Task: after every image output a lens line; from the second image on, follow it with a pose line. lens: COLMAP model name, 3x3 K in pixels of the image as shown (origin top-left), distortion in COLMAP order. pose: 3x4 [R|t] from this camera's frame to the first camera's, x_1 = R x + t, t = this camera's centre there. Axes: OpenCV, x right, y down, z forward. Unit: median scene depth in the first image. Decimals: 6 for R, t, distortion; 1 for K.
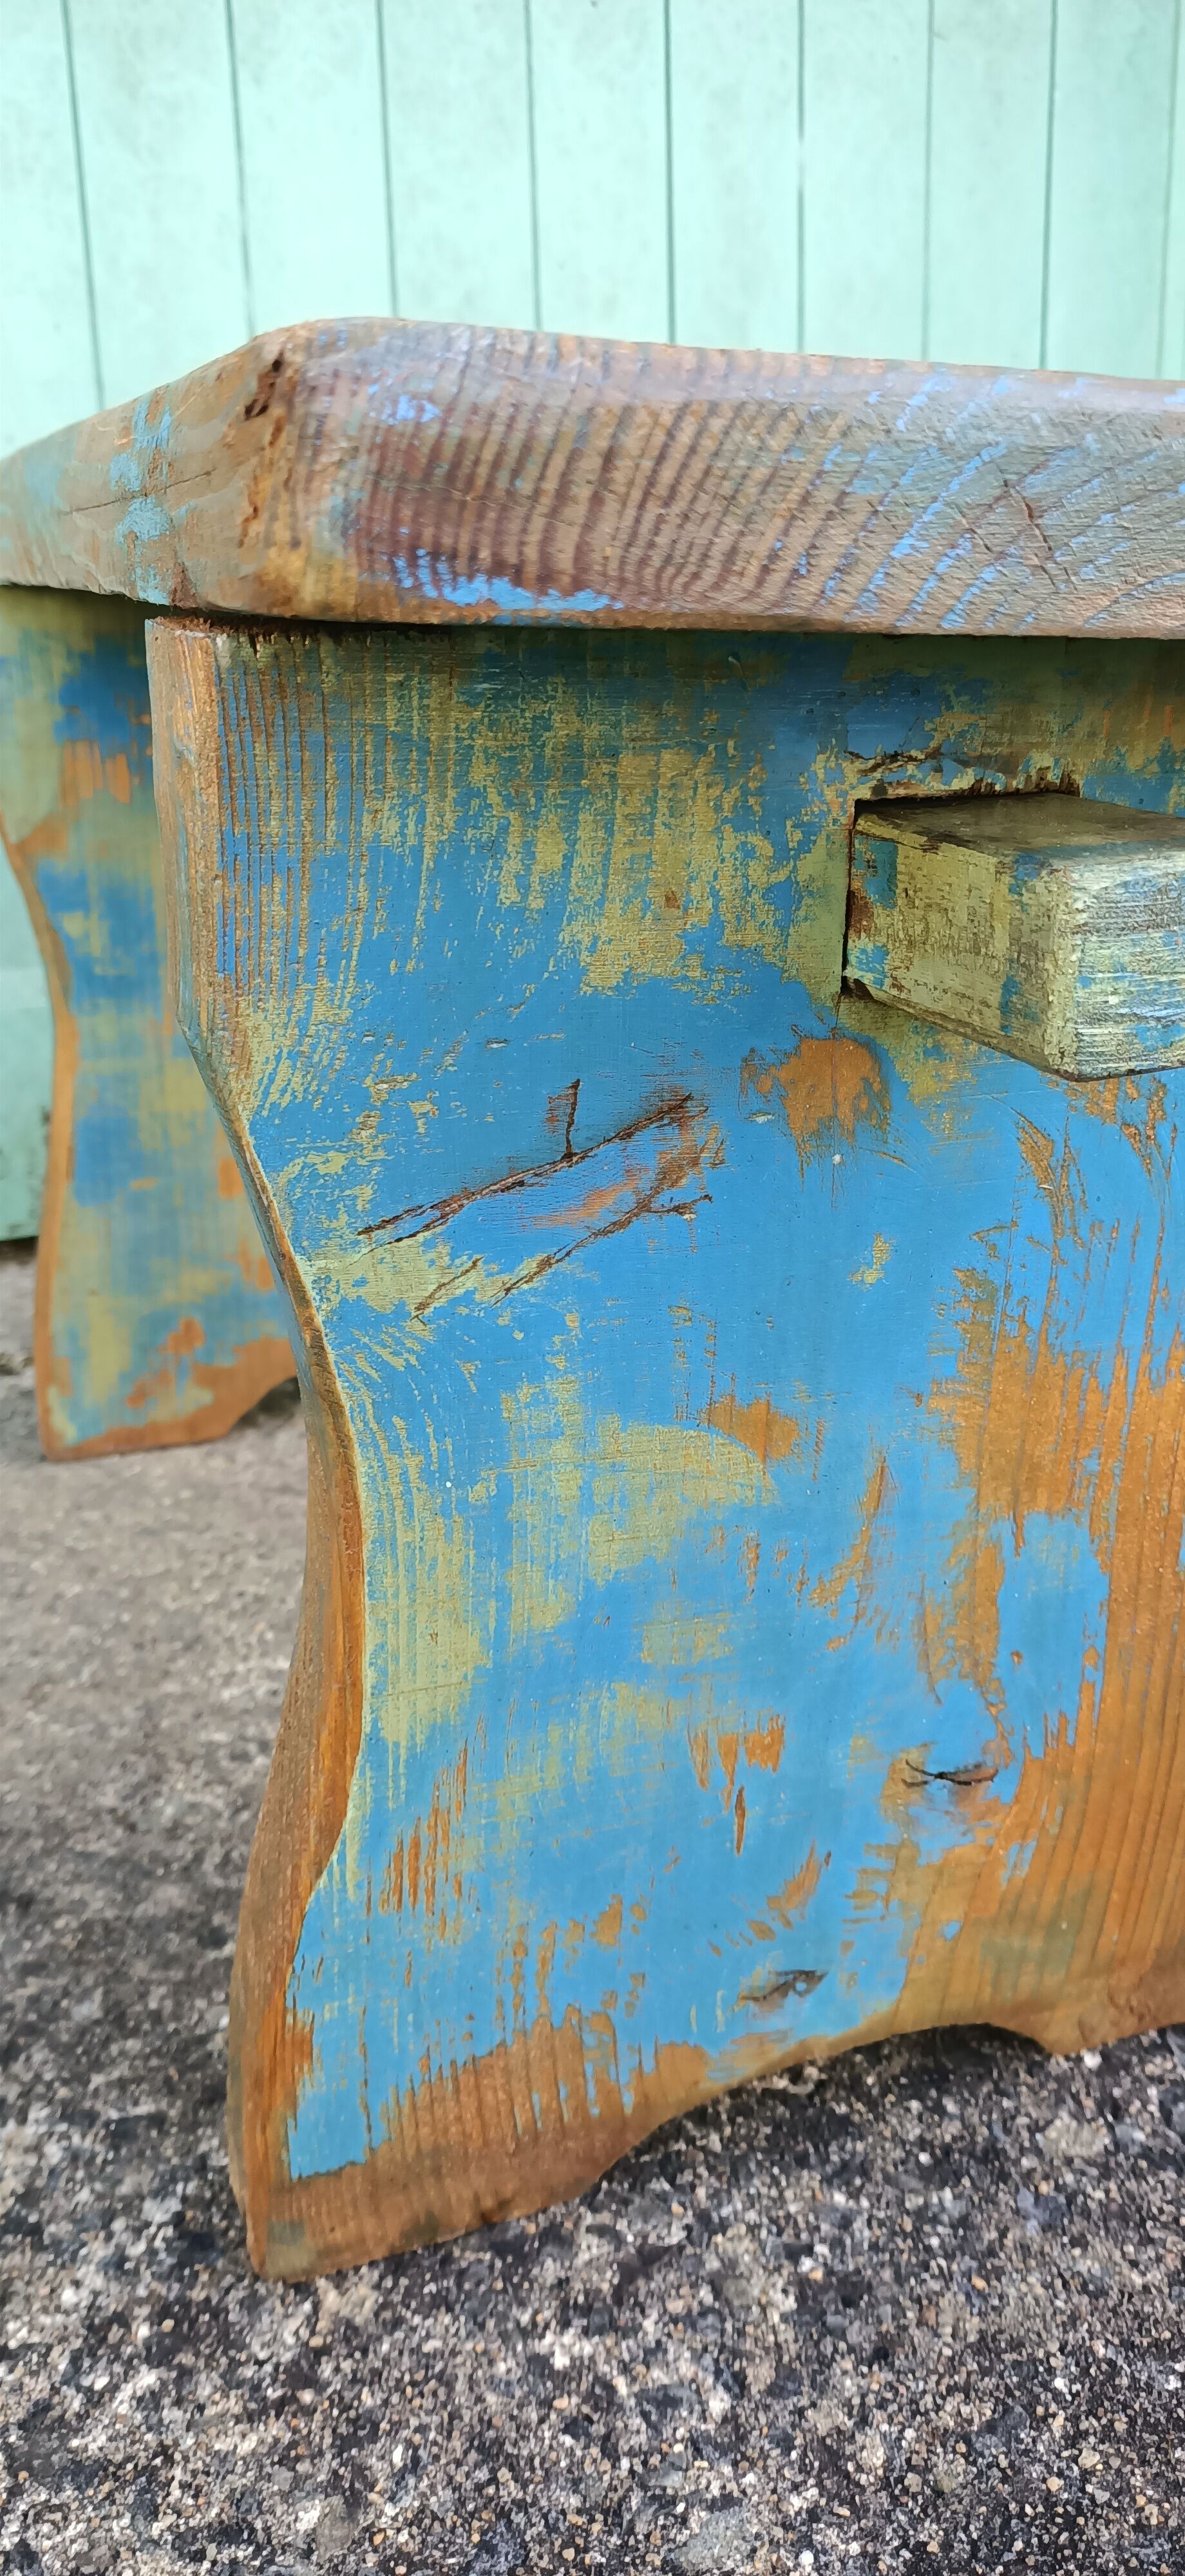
lens RADIAL K [[1974.3, 0, 596.2], [0, 1974.3, 1293.7], [0, 0, 1]] dist [0.054472, -0.078820]
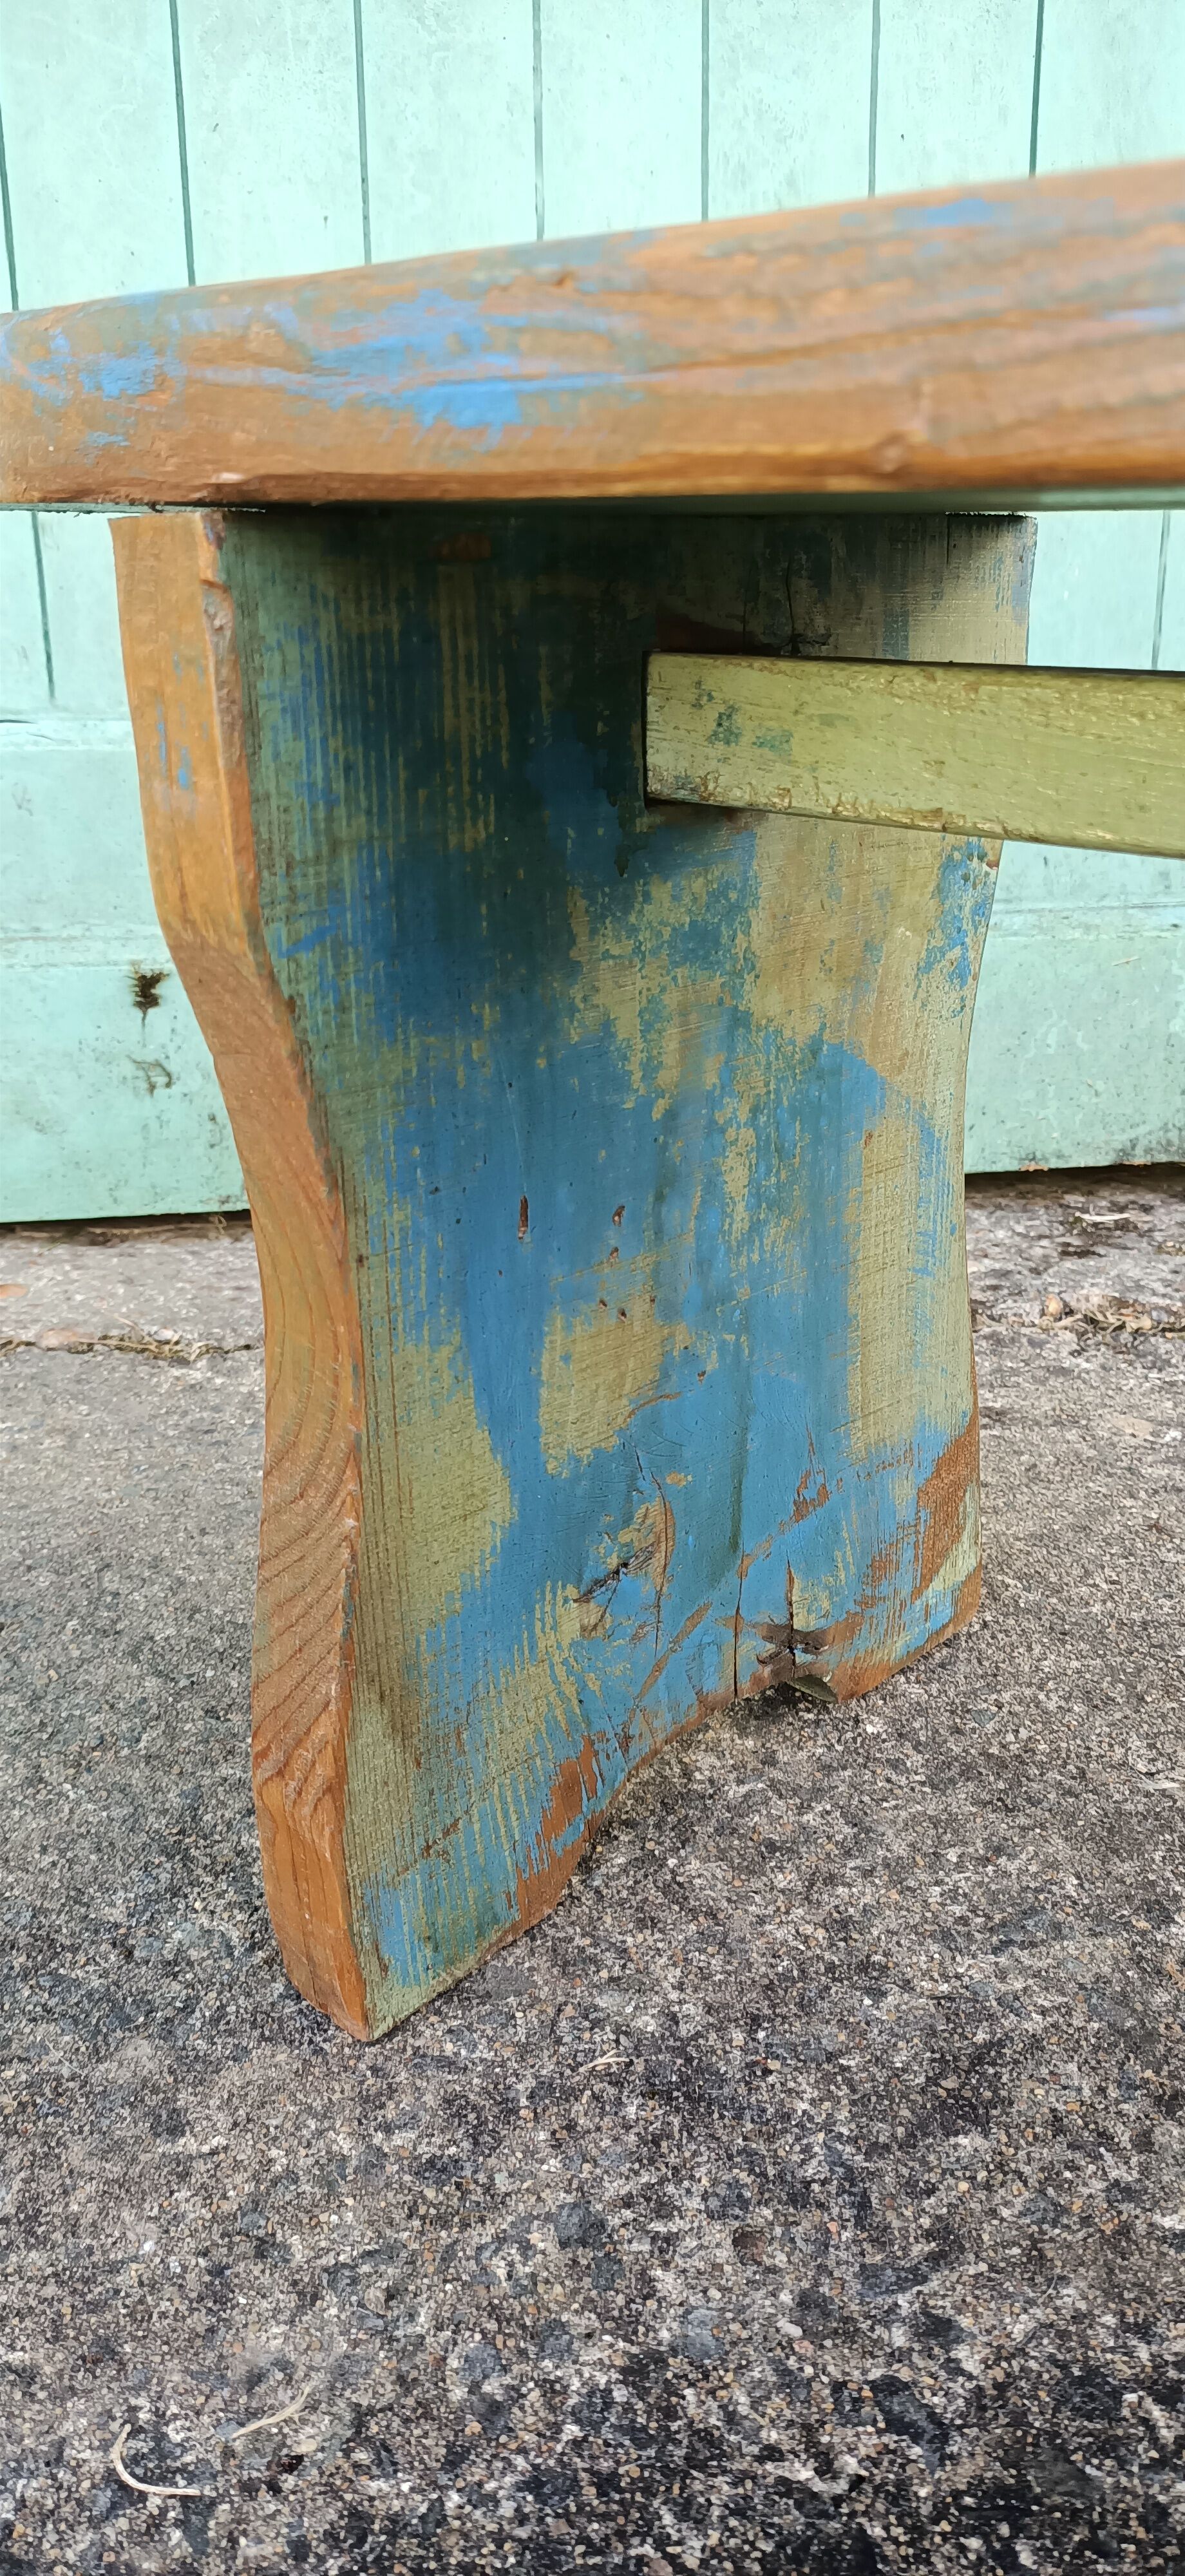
lens RADIAL K [[1974.3, 0, 582.7], [0, 1974.3, 1282.4], [0, 0, 1]] dist [0.054472, -0.078820]
pose [[0.976877, 0.080312, -0.198146, 0.146903], [-0.075857, 0.996668, 0.029986, -0.085016], [0.199894, -0.014262, 0.979714, 0.287336]]
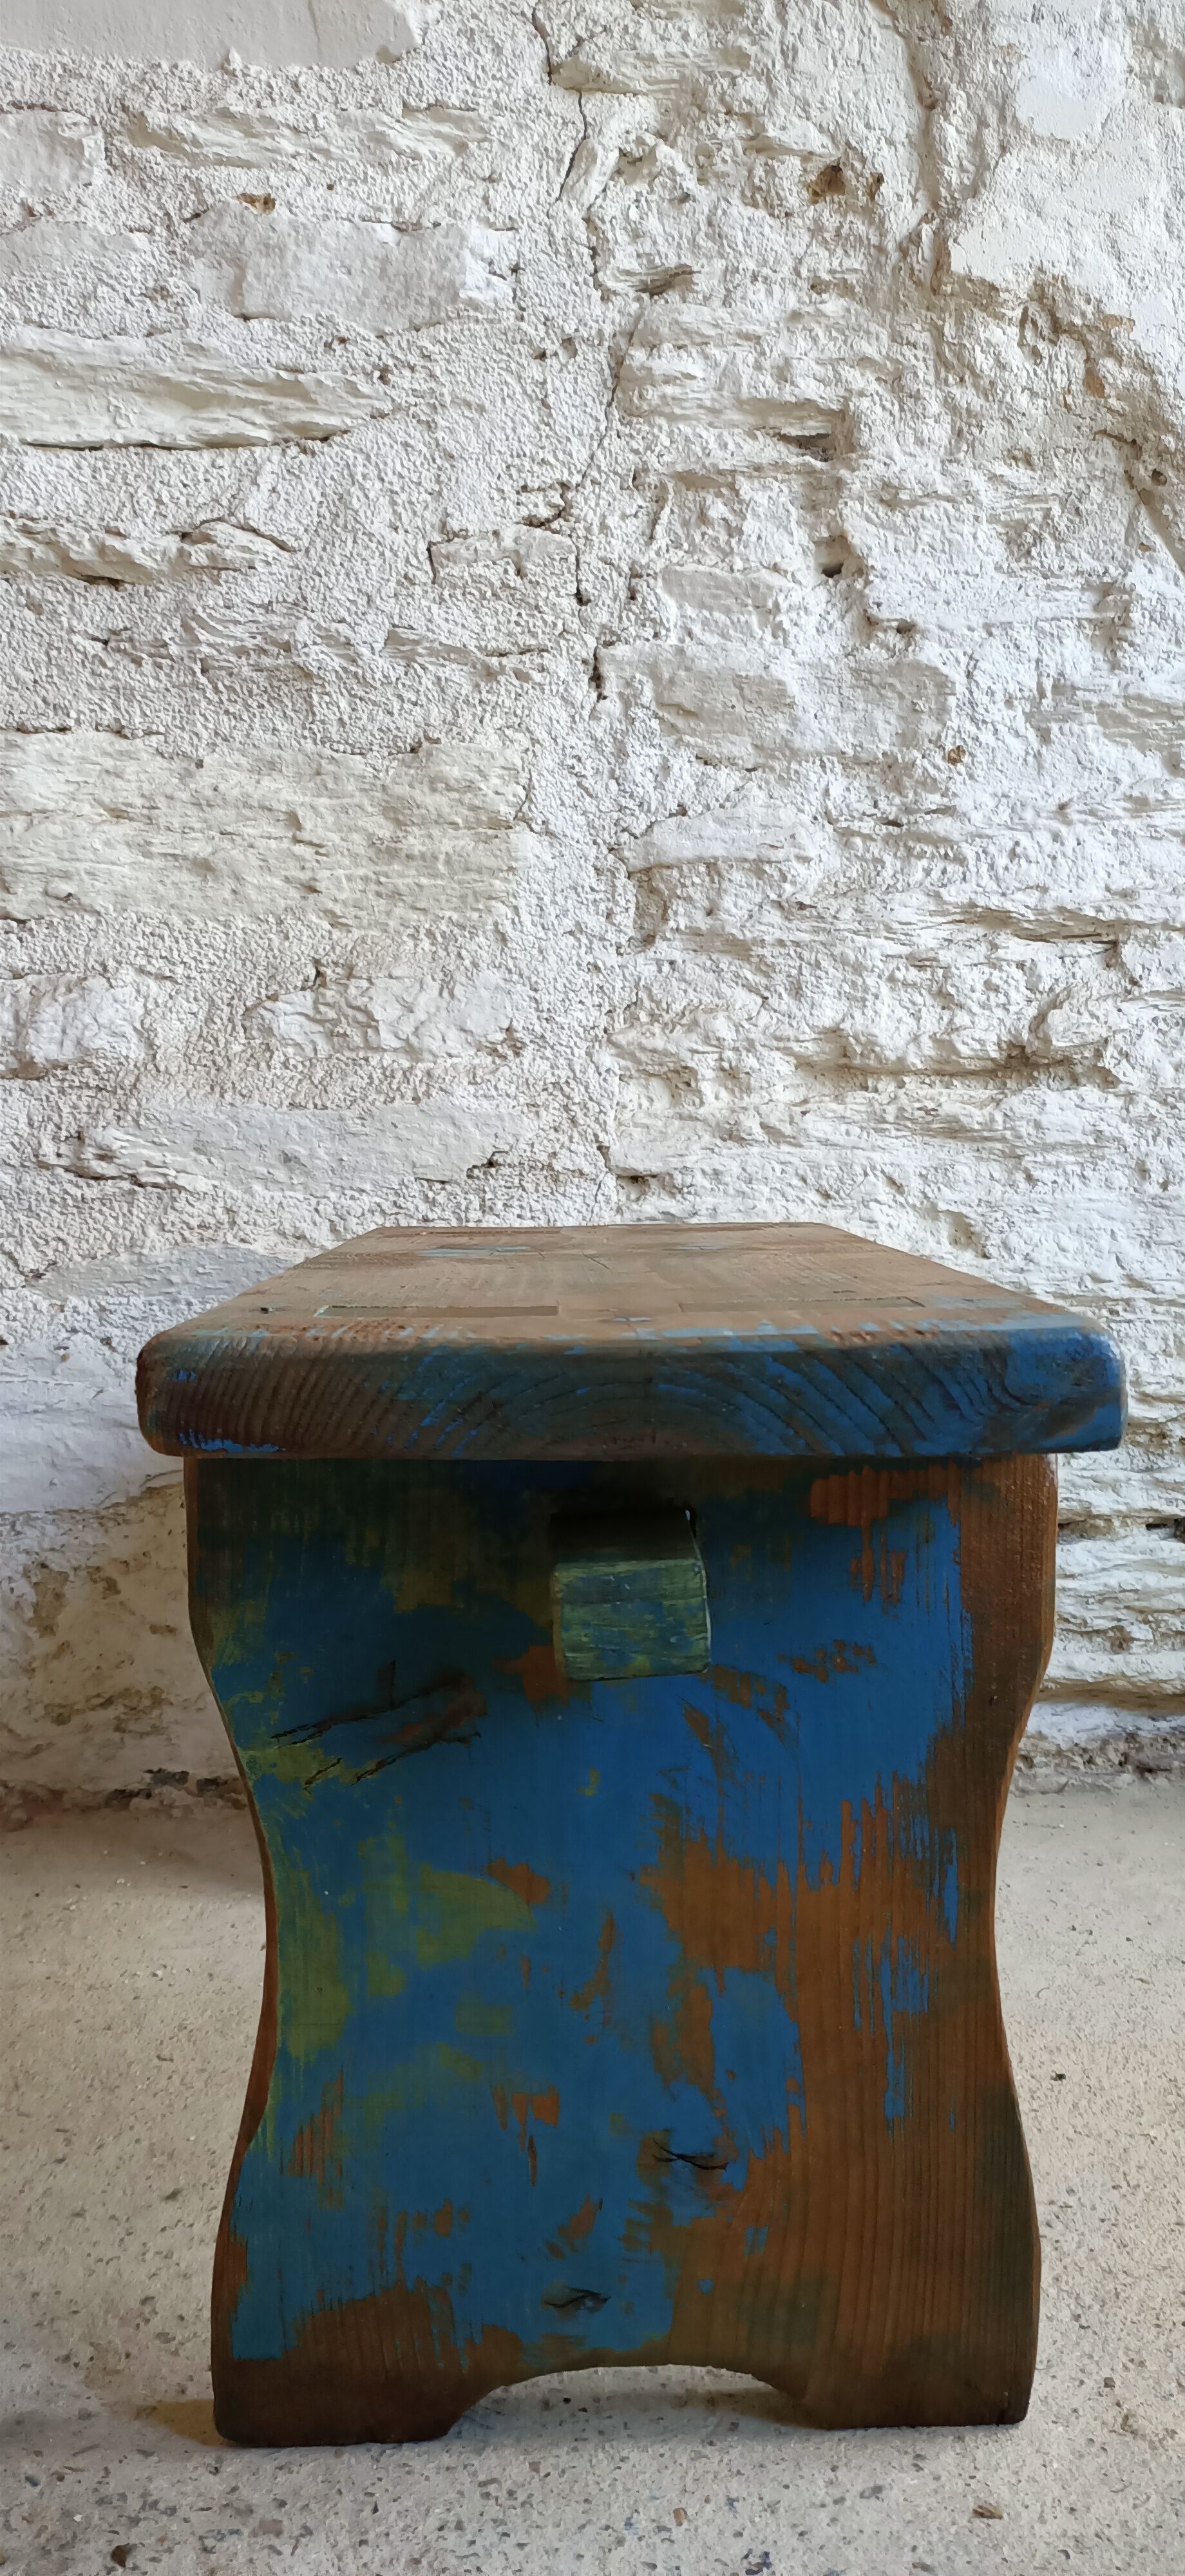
lens RADIAL K [[1974.3, 0, 583.4], [0, 1974.3, 1278.6], [0, 0, 1]] dist [0.054472, -0.078820]
pose [[0.938252, -0.000226, -0.345952, 0.643011], [-0.094088, 0.962139, -0.255804, 0.002024], [0.332912, 0.272558, 0.902708, -0.552102]]
